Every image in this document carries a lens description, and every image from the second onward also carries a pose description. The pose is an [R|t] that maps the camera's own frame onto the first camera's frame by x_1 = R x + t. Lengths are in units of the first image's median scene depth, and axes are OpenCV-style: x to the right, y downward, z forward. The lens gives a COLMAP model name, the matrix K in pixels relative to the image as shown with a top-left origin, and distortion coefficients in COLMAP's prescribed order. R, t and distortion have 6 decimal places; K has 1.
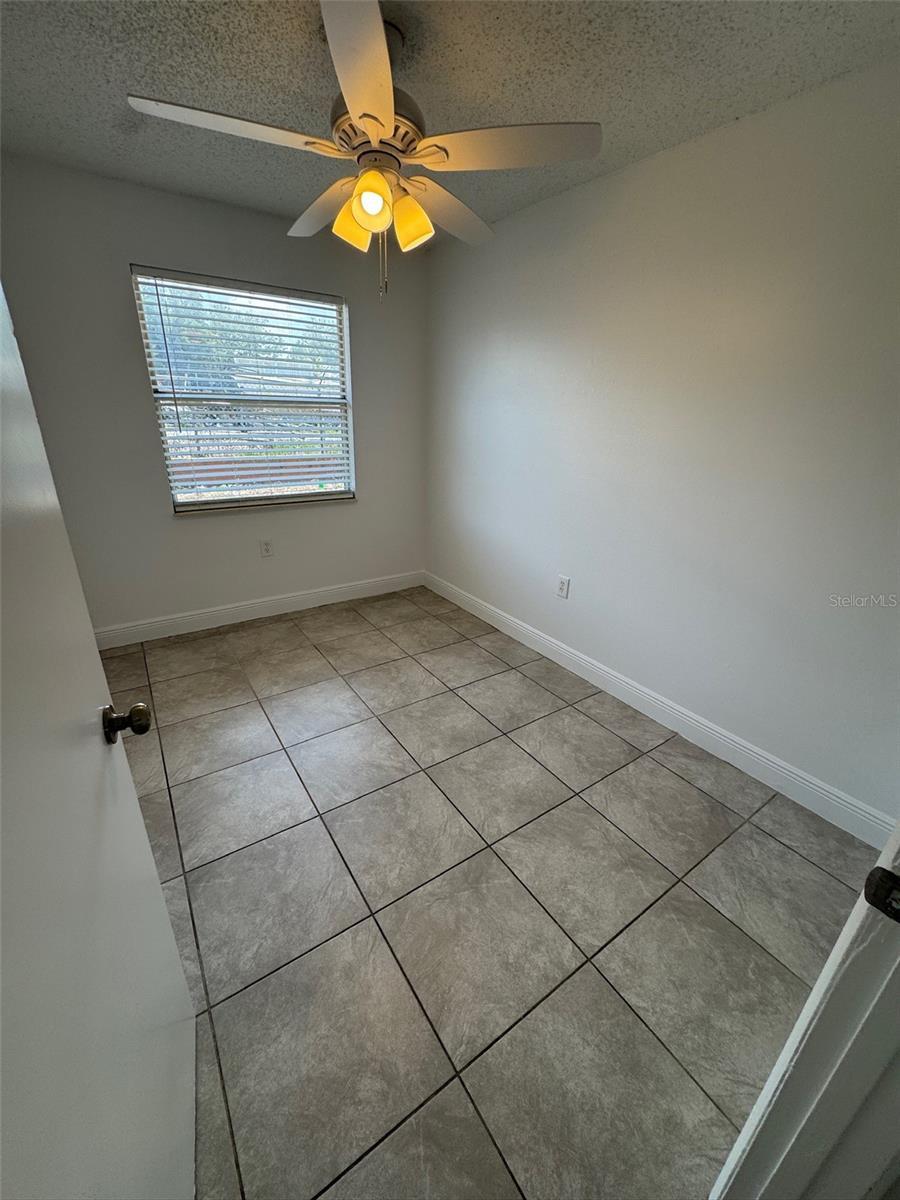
lens RADIAL K [[477.6, 0, 450.0], [0, 477.6, 600.0], [0, 0, 1]] dist [-0.000129, -0.000063]
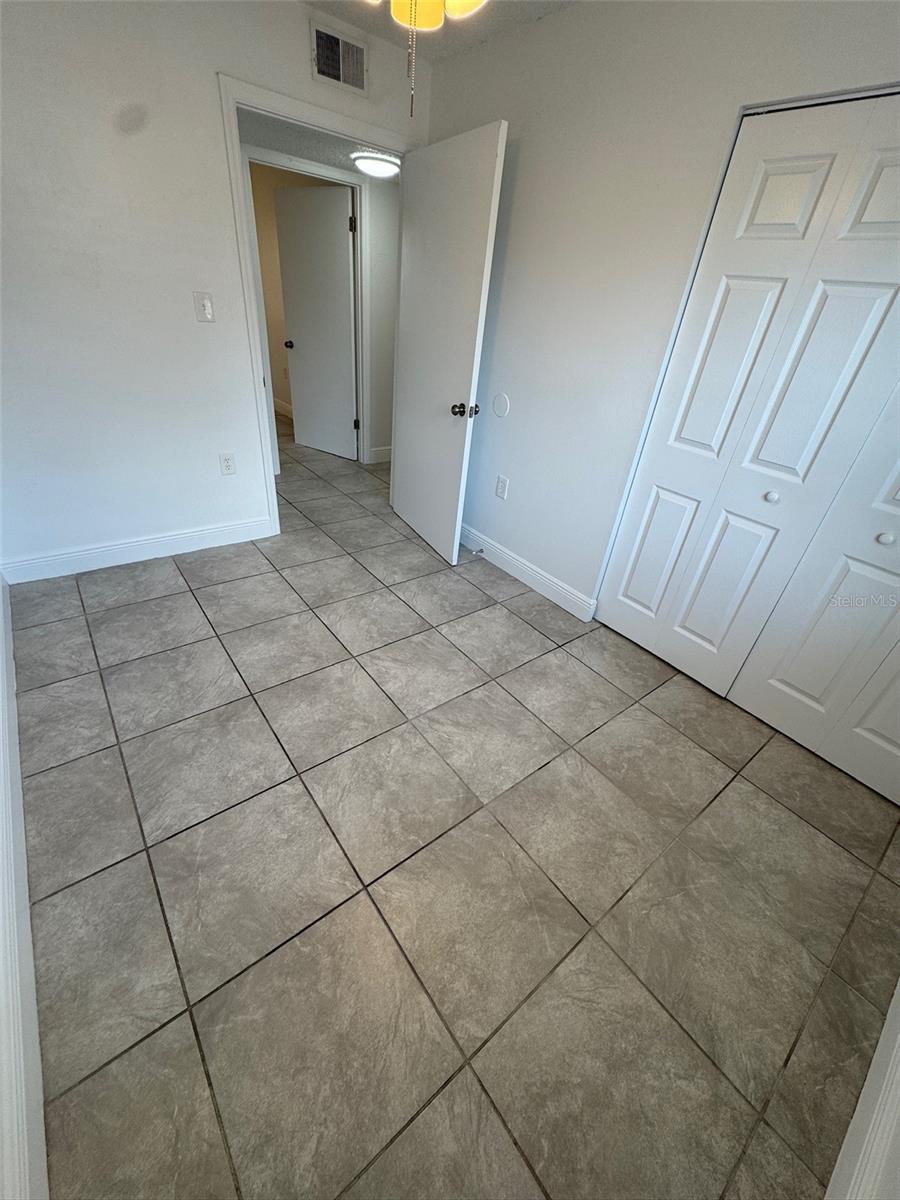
lens RADIAL K [[477.6, 0, 450.0], [0, 477.6, 600.0], [0, 0, 1]] dist [-0.000129, -0.000063]
pose [[-0.989022, -0.075192, -0.127209, -0.109380], [-0.147214, 0.575944, 0.804124, -0.533208], [0.012802, 0.814023, -0.580691, 1.336842]]
